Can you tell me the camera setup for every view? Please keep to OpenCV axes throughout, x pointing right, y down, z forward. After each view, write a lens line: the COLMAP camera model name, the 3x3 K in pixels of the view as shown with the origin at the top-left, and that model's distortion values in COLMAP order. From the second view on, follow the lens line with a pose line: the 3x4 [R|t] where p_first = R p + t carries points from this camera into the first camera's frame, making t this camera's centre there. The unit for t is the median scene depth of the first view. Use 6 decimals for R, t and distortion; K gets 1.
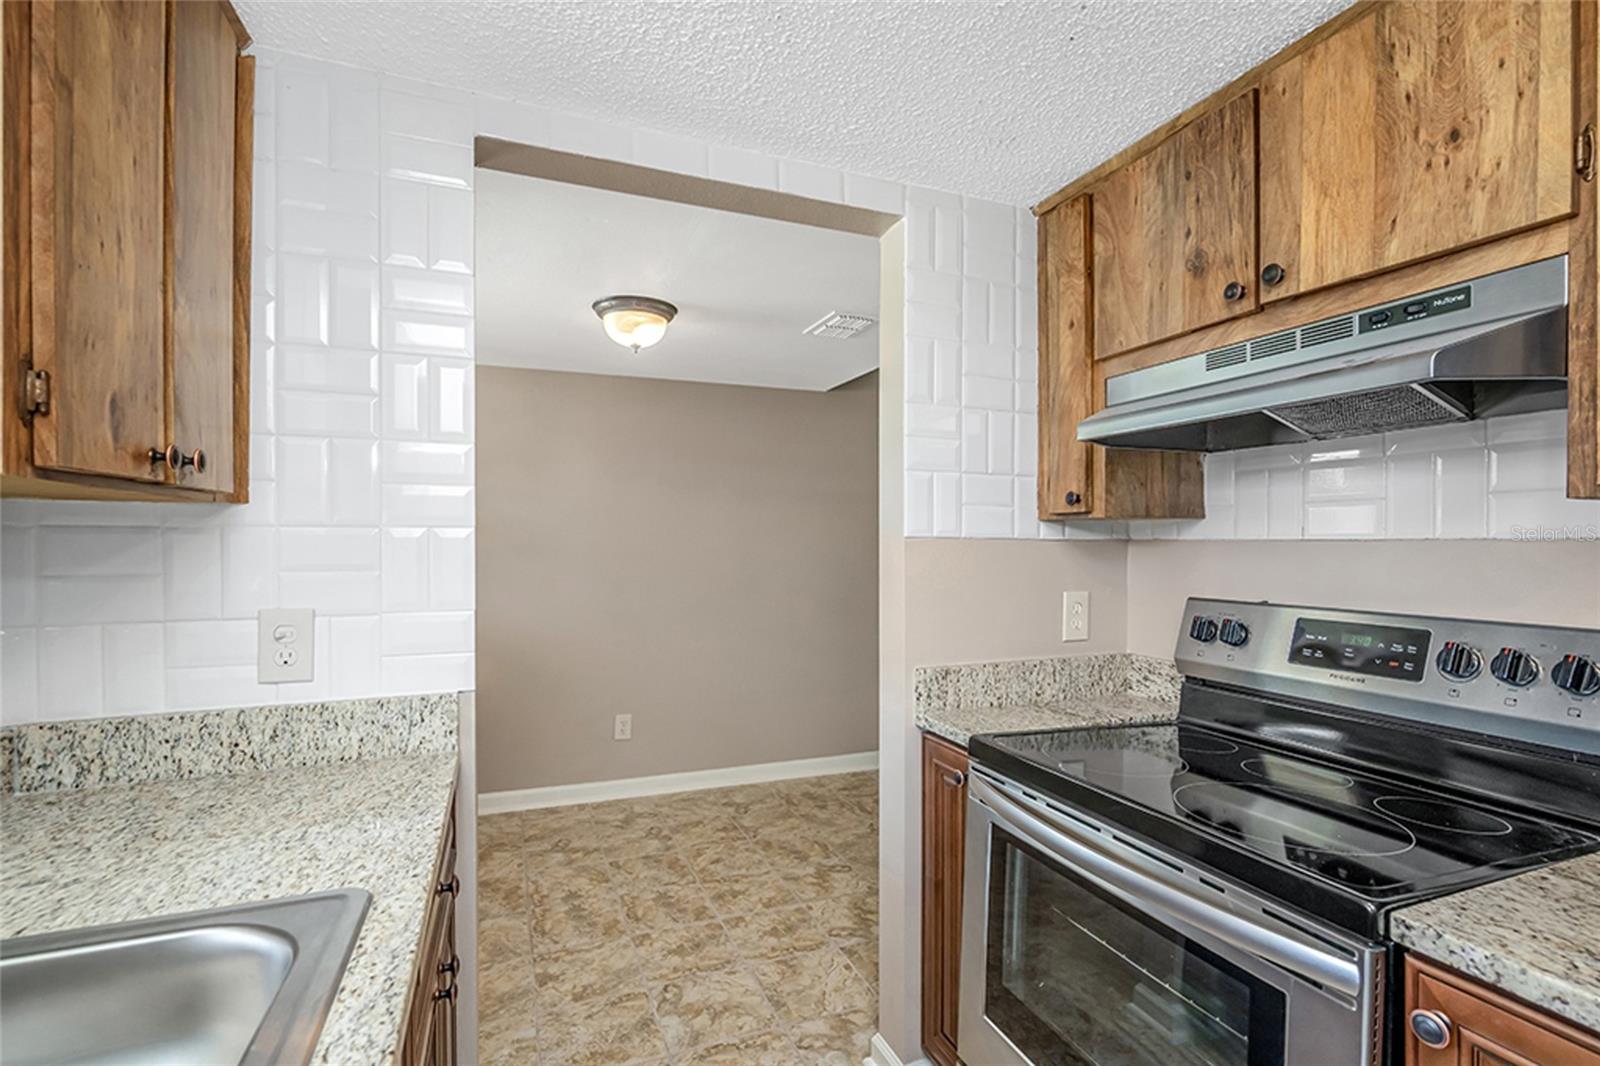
lens RADIAL K [[734.8, 0, 800.4], [0, 734.8, 541.0], [0, 0, 1]] dist [-0.004140, 0.001204]
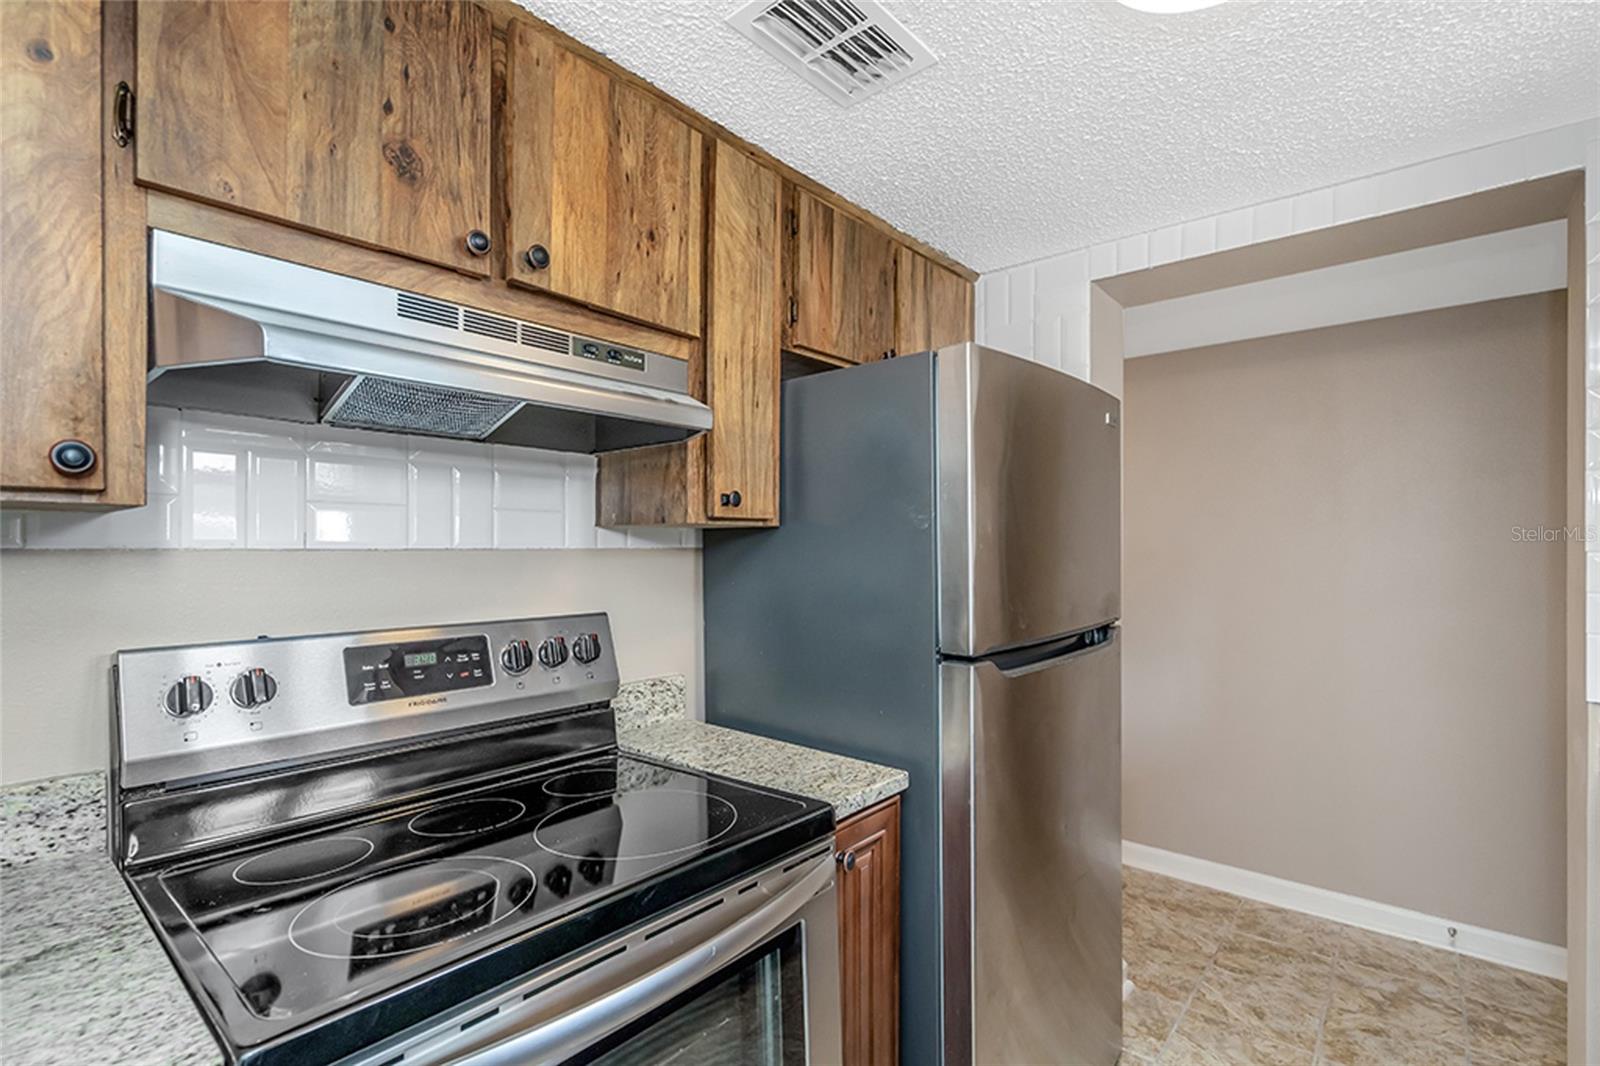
lens RADIAL K [[734.8, 0, 805.3], [0, 734.8, 546.1], [0, 0, 1]] dist [-0.004140, 0.001204]
pose [[-0.464420, -0.001505, 0.885614, -0.294283], [-0.005022, 0.999987, -0.000934, -0.007906], [-0.885601, -0.004881, -0.464422, 1.071221]]
